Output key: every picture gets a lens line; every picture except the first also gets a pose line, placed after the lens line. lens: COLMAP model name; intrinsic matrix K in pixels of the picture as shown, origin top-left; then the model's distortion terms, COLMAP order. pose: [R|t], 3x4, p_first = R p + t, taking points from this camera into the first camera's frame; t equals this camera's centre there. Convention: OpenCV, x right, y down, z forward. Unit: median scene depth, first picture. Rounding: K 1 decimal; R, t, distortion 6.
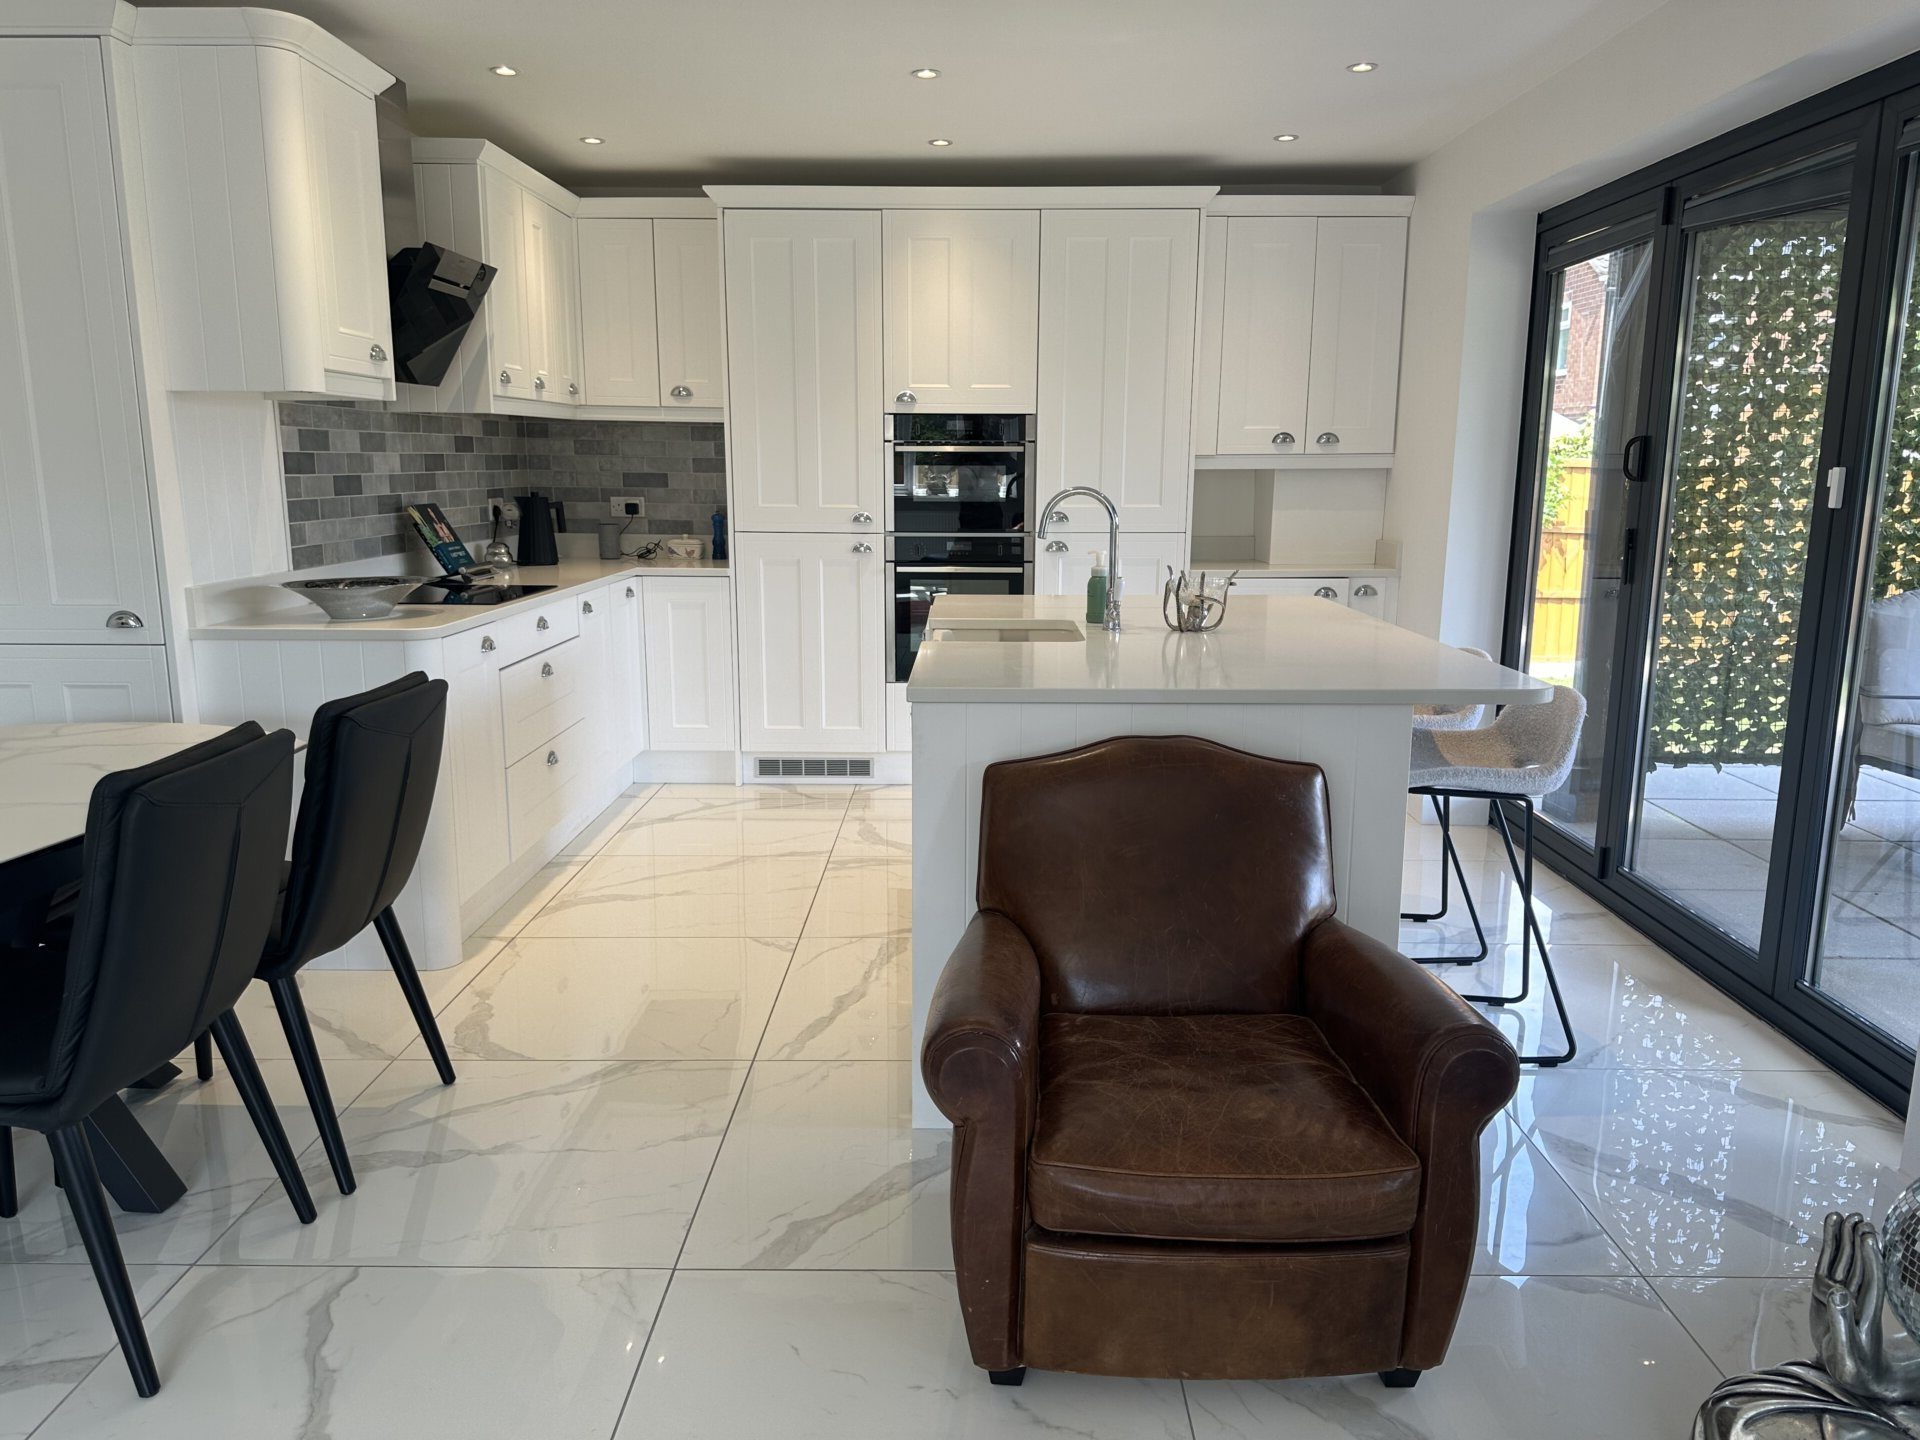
lens RADIAL K [[1349.4, 0, 961.6], [0, 1349.4, 729.0], [0, 0, 1]] dist [0.032023, -0.028560]
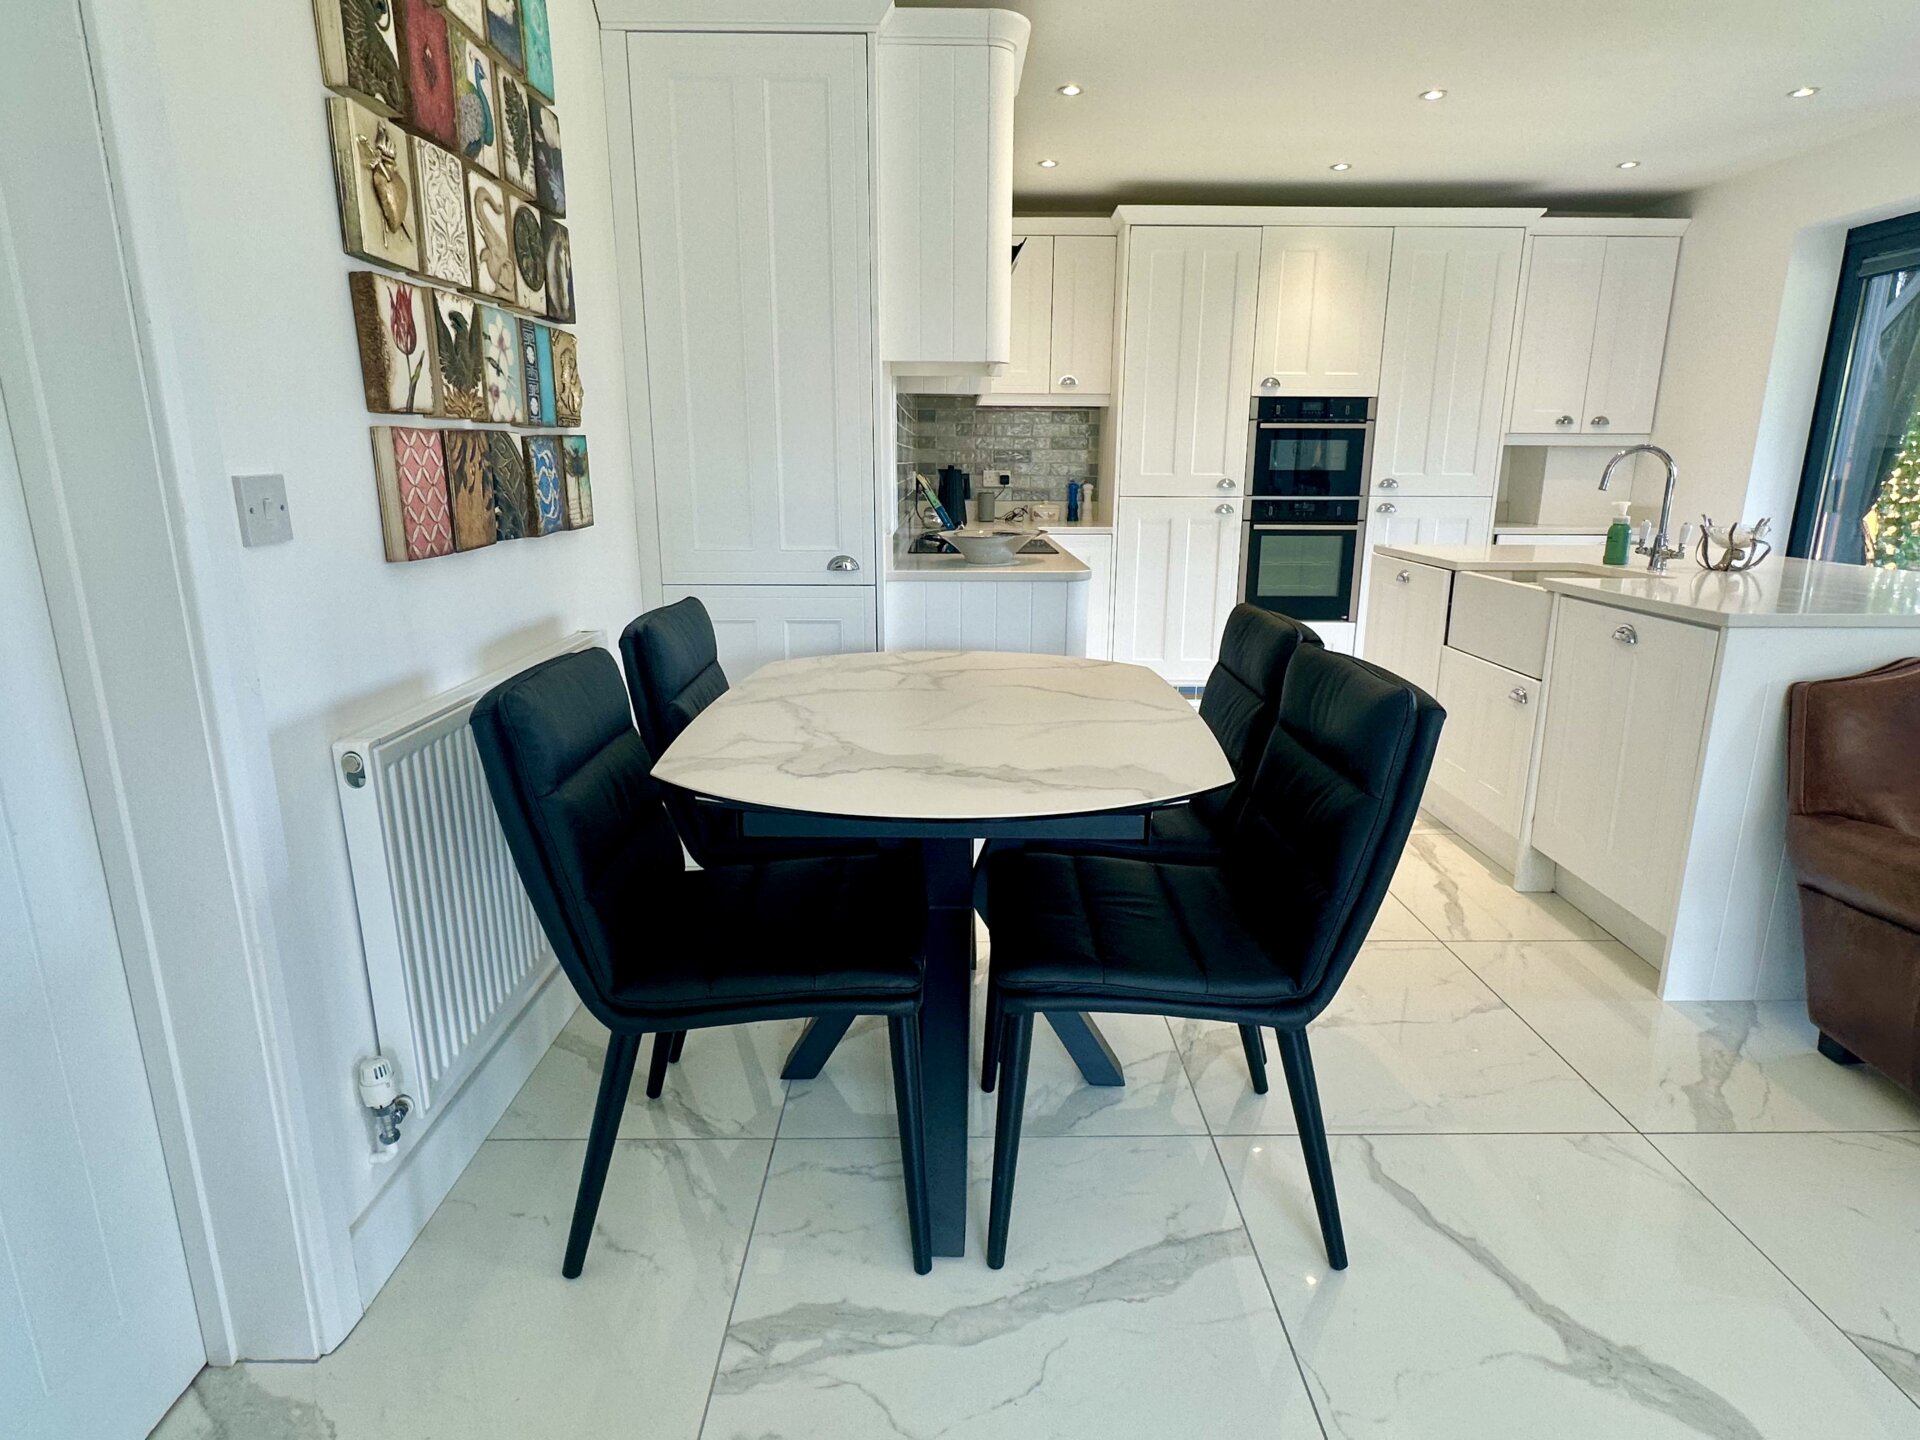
lens RADIAL K [[1012.3, 0, 959.1], [0, 1012.3, 721.3], [0, 0, 1]] dist [-0.029153, 0.005706]
pose [[0.999967, -0.006047, 0.005342, -0.324531], [0.005734, 0.998365, 0.056871, 0.003278], [-0.005677, -0.056838, 0.998367, 0.084501]]
